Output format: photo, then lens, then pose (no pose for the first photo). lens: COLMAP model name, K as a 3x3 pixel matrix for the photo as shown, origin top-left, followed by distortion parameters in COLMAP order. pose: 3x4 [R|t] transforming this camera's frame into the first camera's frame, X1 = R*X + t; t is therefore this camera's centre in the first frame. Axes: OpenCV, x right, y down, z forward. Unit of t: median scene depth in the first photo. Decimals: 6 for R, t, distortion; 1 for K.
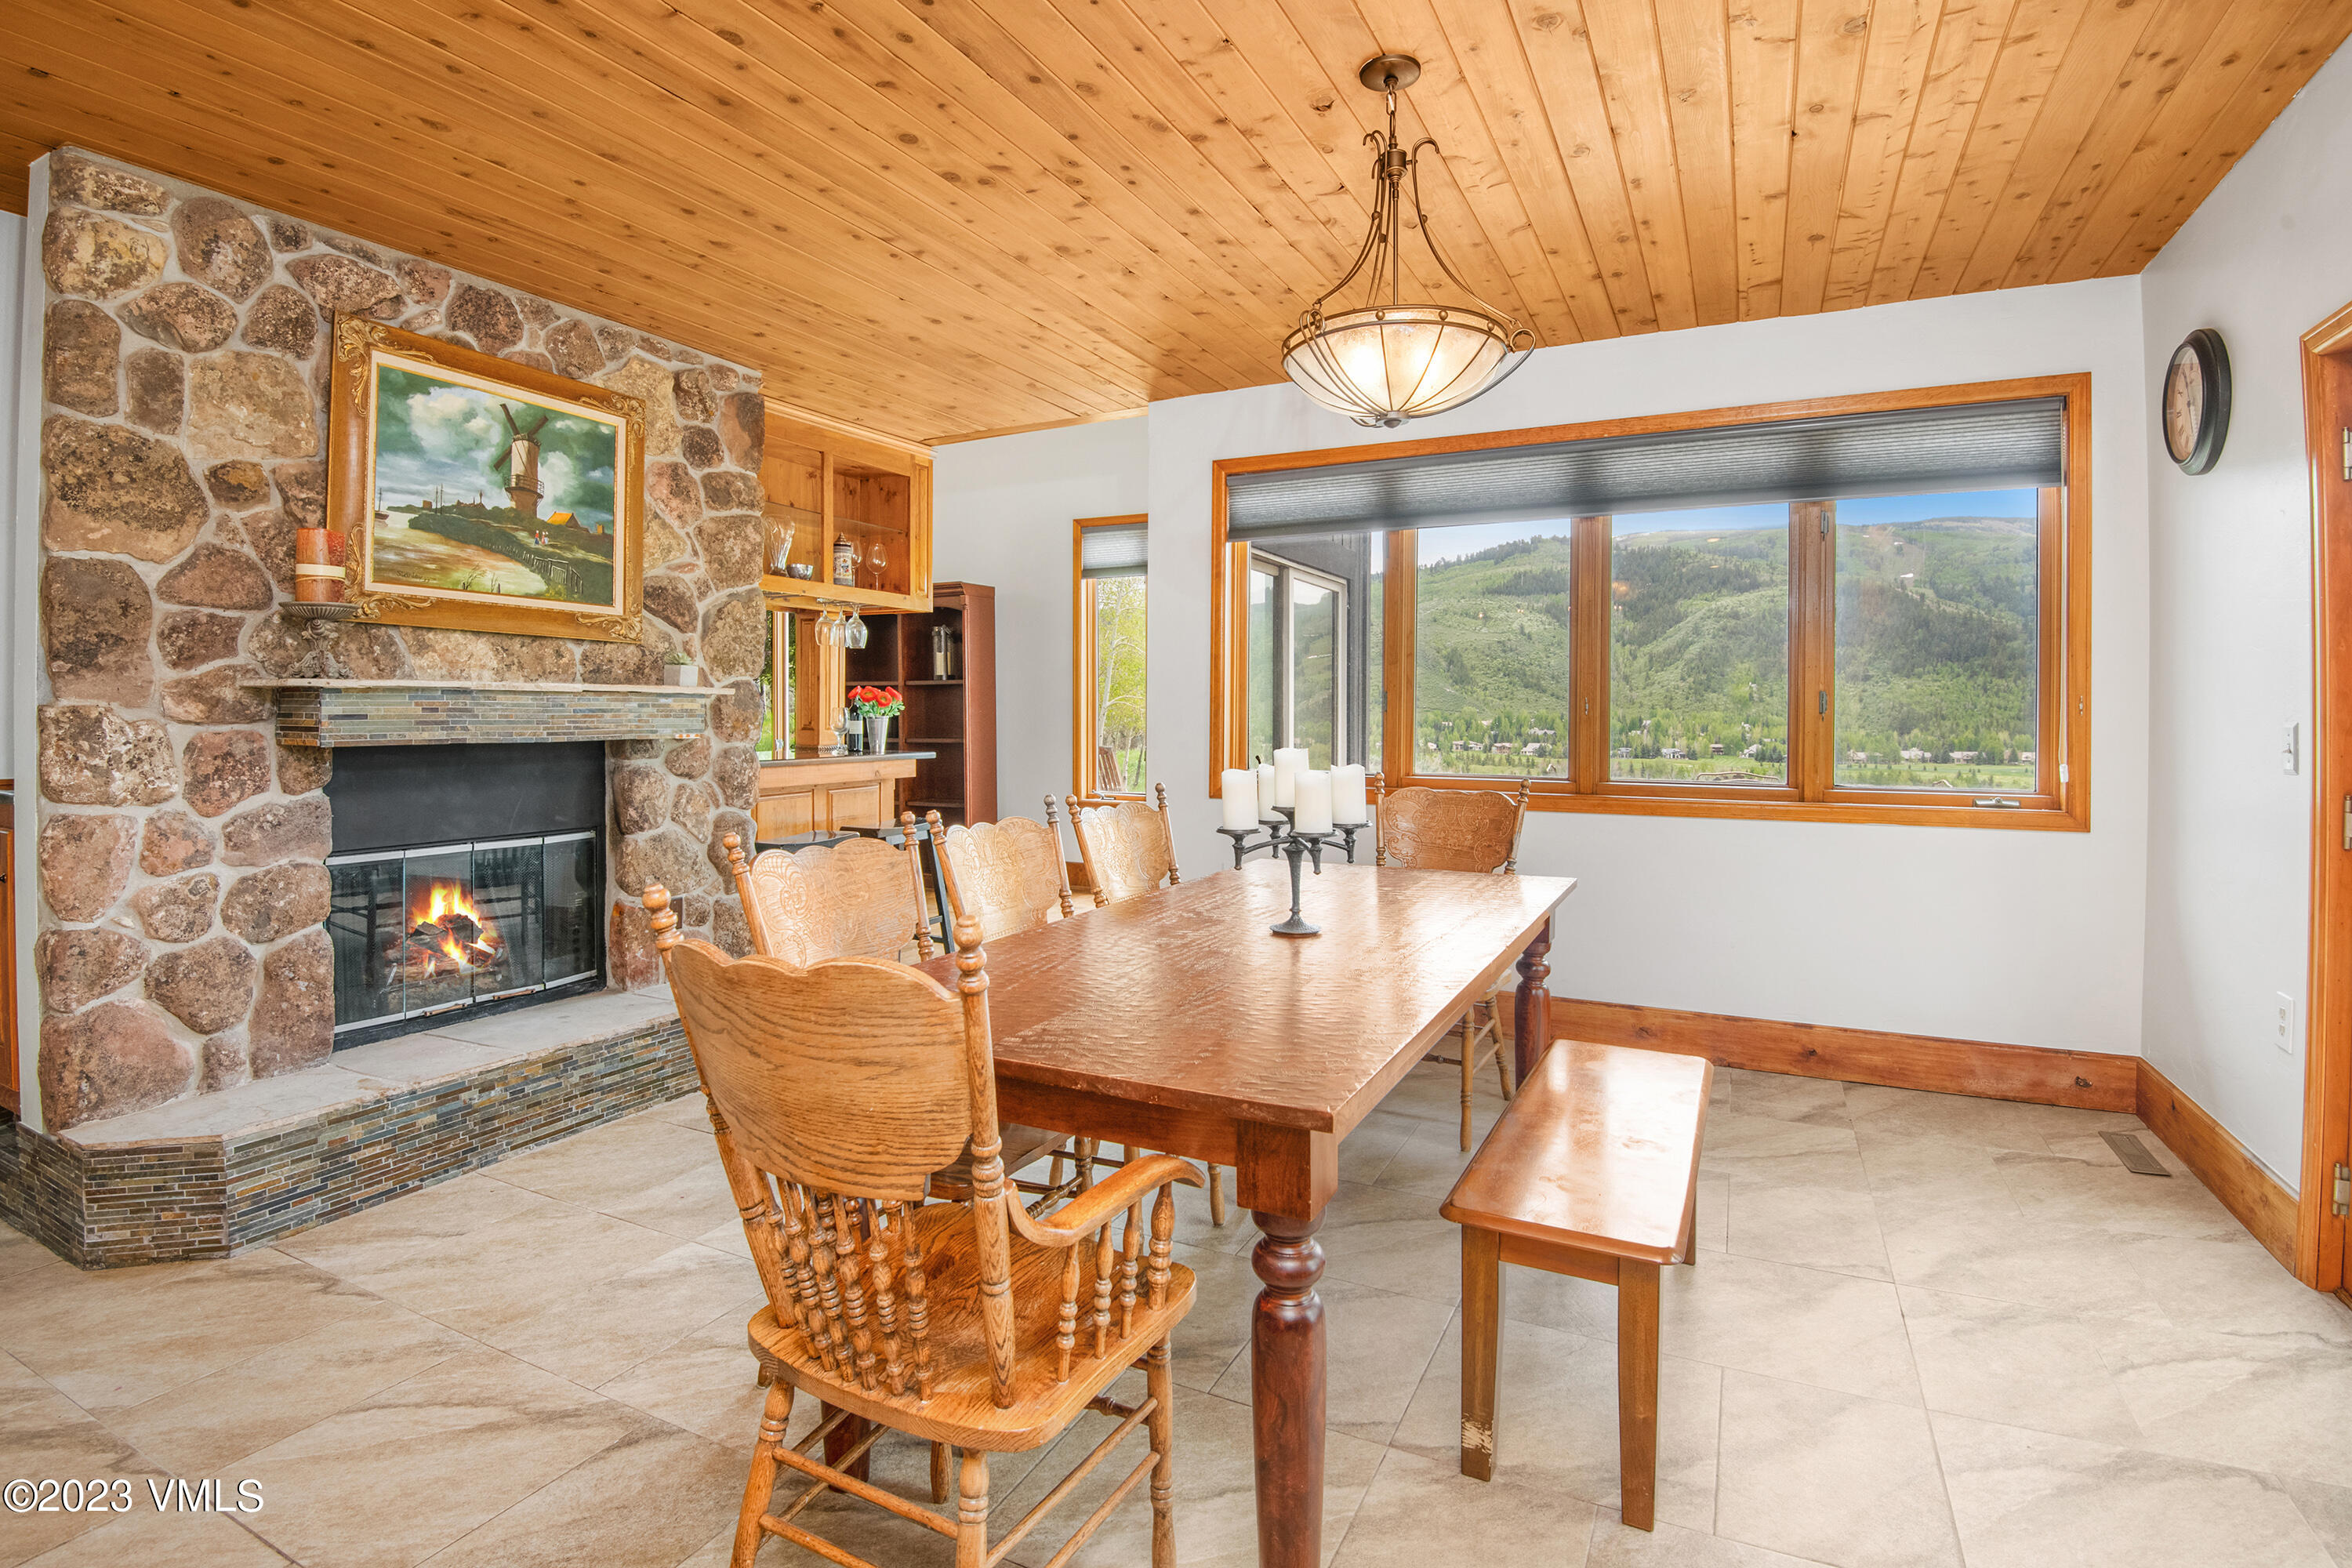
lens RADIAL K [[1158.3, 0, 1176.6], [0, 1158.3, 734.8], [0, 0, 1]] dist [-0.001471, -0.037161]
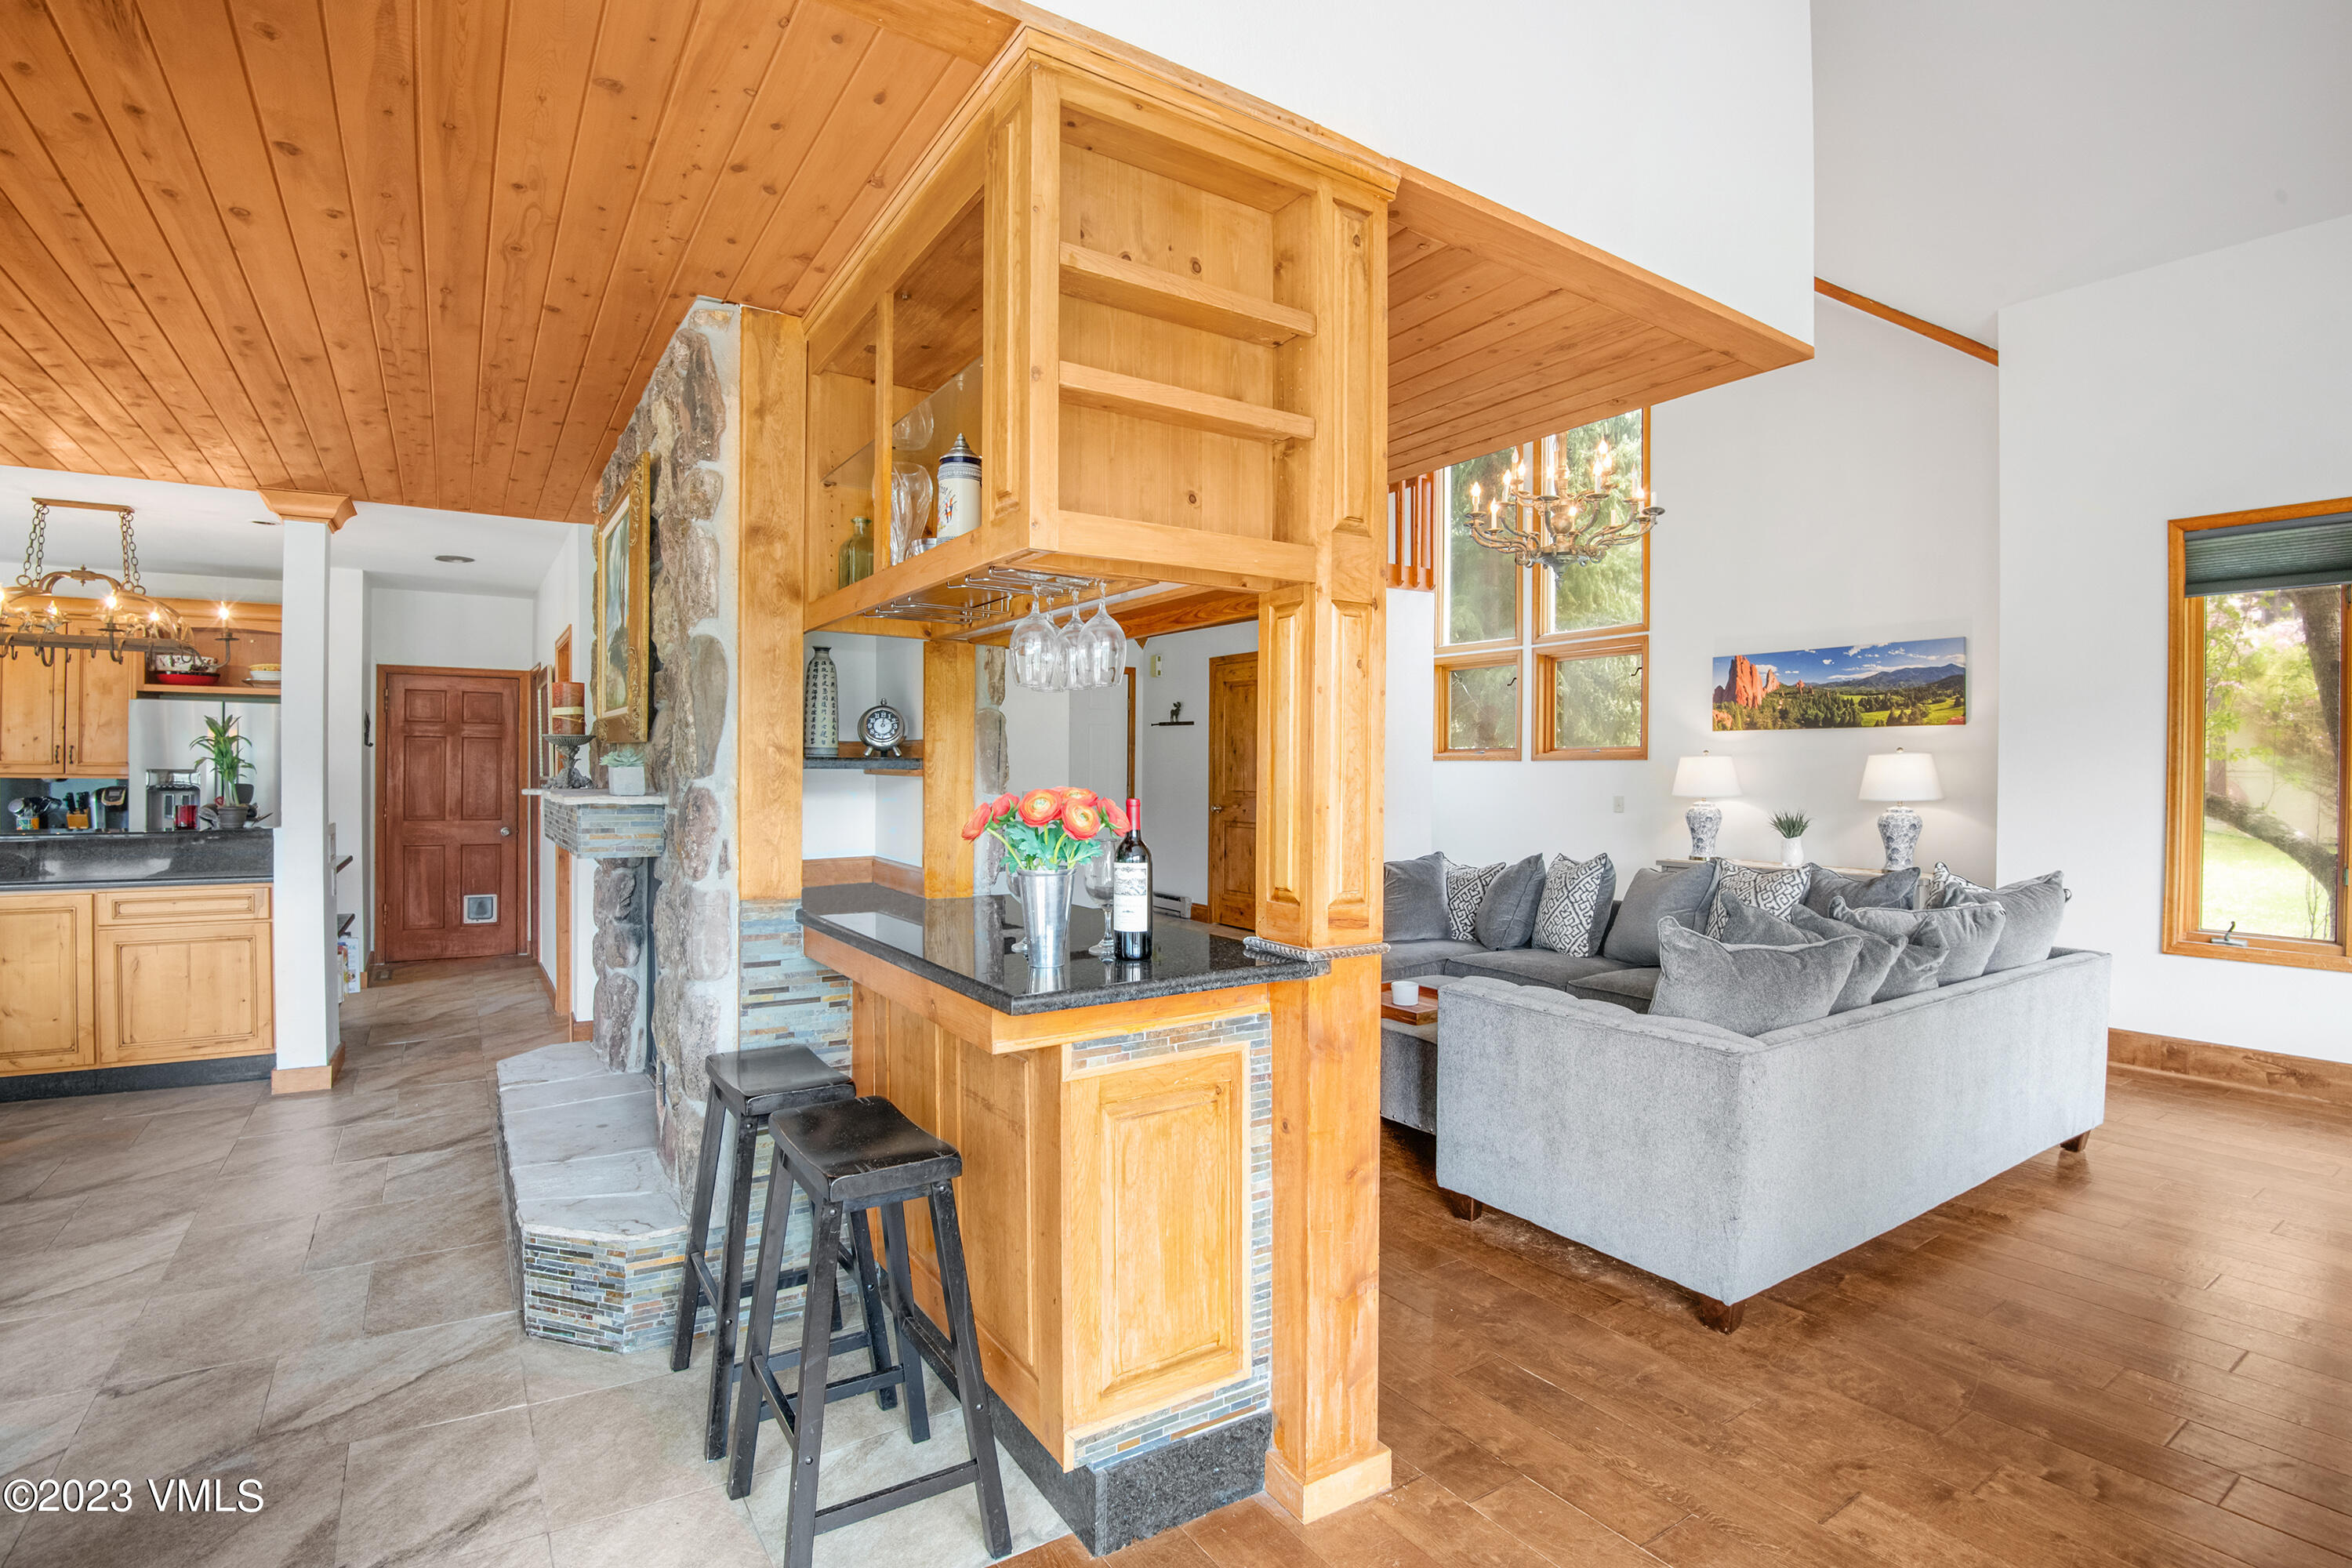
lens RADIAL K [[1100.1, 0, 1172.9], [0, 1100.1, 776.9], [0, 0, 1]] dist [-0.012924, -0.015827]
pose [[-0.497591, 0.000587, -0.867412, 0.040643], [-0.022596, 0.999652, 0.013639, -0.079474], [0.867117, 0.026386, -0.497404, 1.907264]]
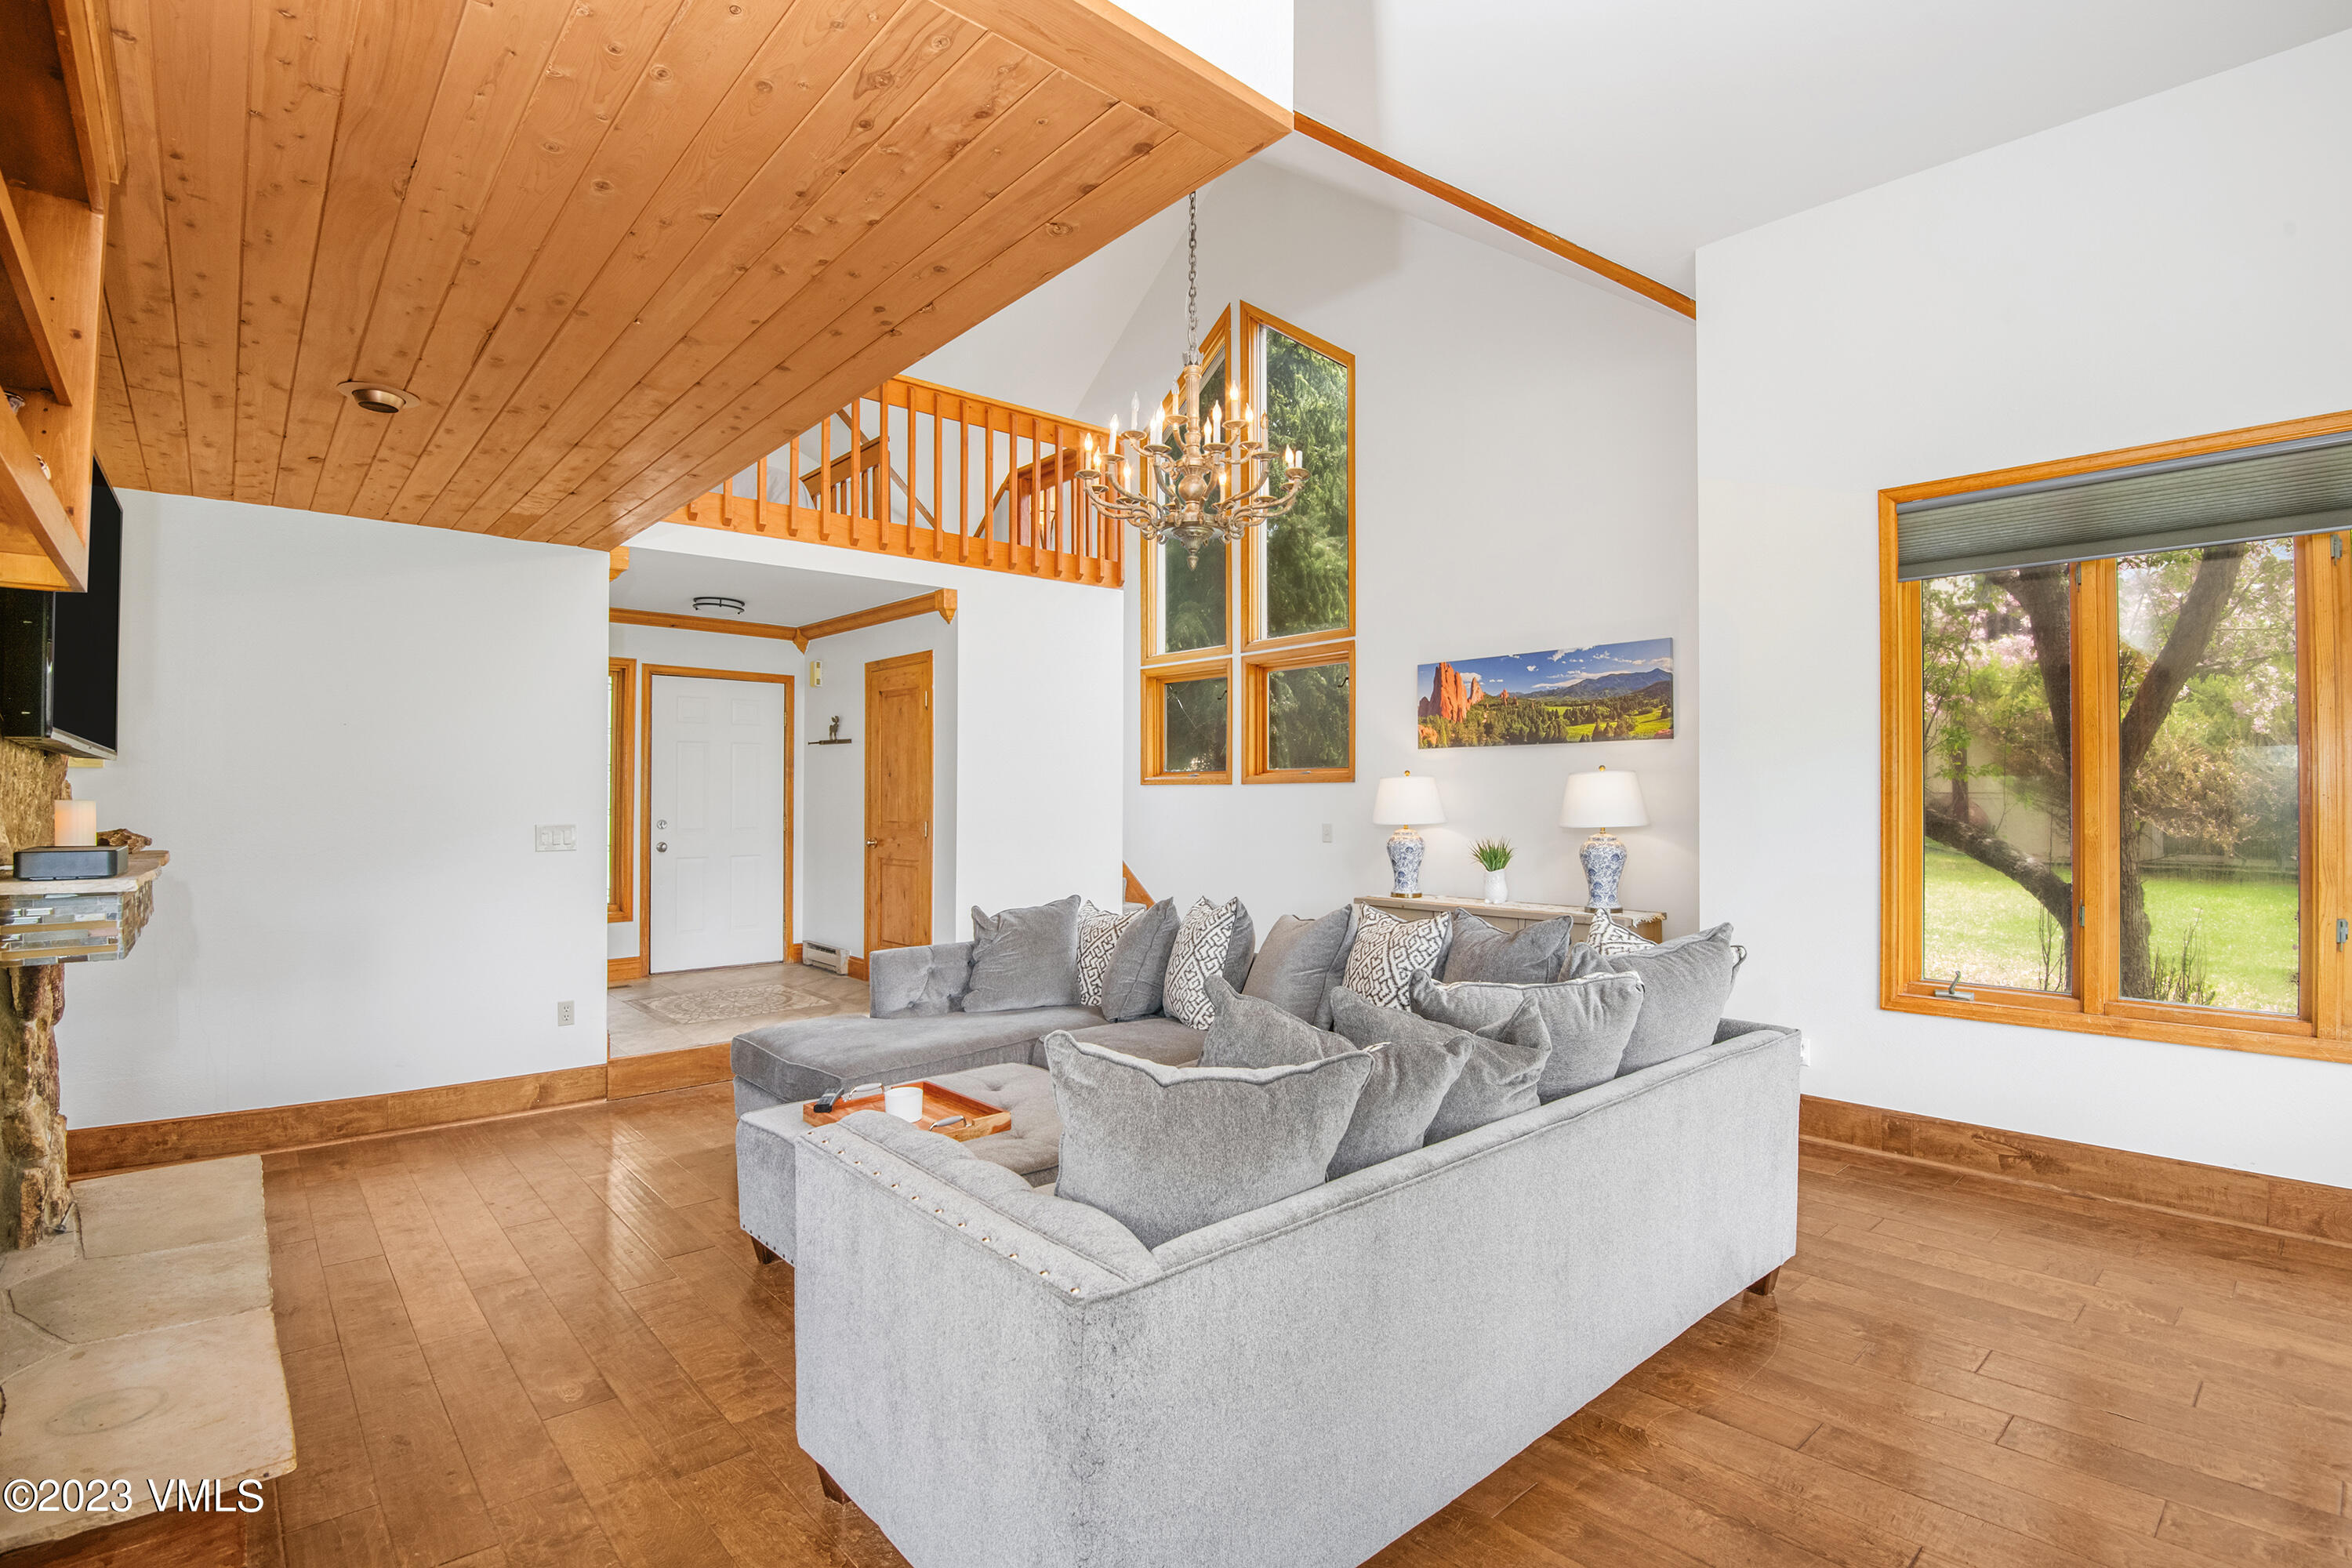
lens RADIAL K [[1108.7, 0, 1176.0], [0, 1108.7, 784.0], [0, 0, 1]] dist [0.030151, -0.061269]
pose [[-0.360125, -0.014458, -0.932792, -0.441621], [-0.017906, 0.999803, -0.008583, -0.079630], [0.932732, 0.013612, -0.360313, 2.061670]]
